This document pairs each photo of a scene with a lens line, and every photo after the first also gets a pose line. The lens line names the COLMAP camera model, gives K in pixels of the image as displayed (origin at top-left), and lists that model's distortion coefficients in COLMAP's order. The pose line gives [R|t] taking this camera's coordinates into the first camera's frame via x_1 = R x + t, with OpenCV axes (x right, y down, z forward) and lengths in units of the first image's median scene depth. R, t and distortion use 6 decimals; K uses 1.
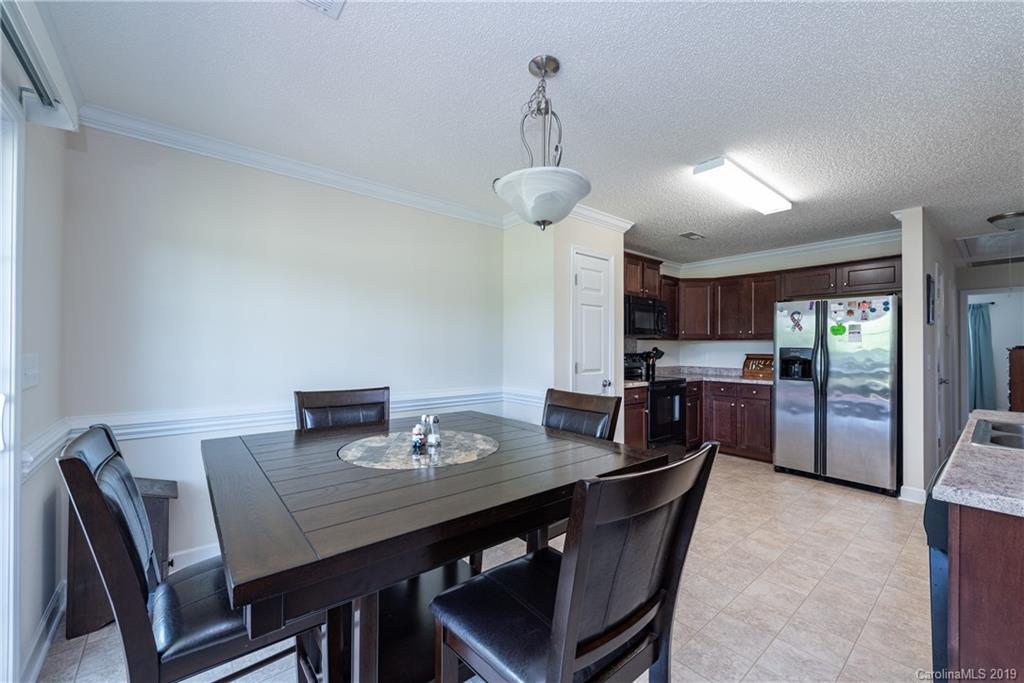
lens RADIAL K [[408.7, 0, 531.8], [0, 408.7, 345.1], [0, 0, 1]] dist [-0.003379, -0.001352]
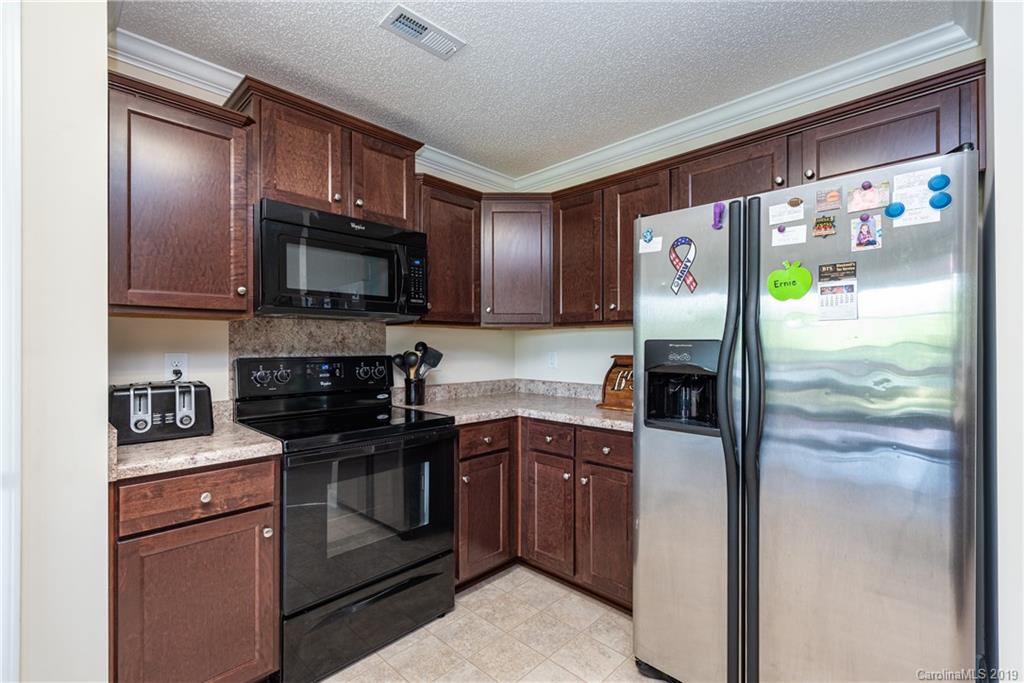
lens RADIAL K [[448.9, 0, 552.7], [0, 448.9, 344.9], [0, 0, 1]] dist [0.009742, 0.000250]
pose [[0.990534, -0.005612, 0.137156, 0.480695], [0.004919, 0.999973, 0.005387, 0.008281], [-0.137183, -0.004661, 0.990535, 0.625308]]
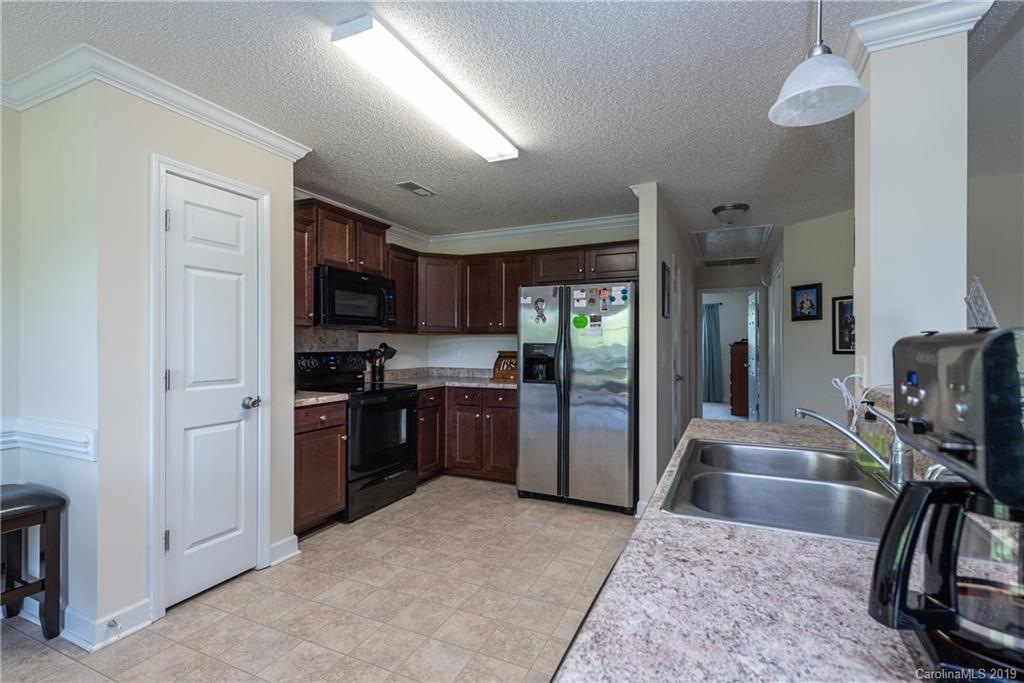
lens RADIAL K [[448.9, 0, 539.2], [0, 448.9, 344.4], [0, 0, 1]] dist [0.009742, 0.000250]
pose [[0.896825, -0.001906, 0.442382, 0.249732], [-0.000930, 0.999980, 0.006192, 0.003265], [-0.442385, -0.005965, 0.896805, 0.196867]]
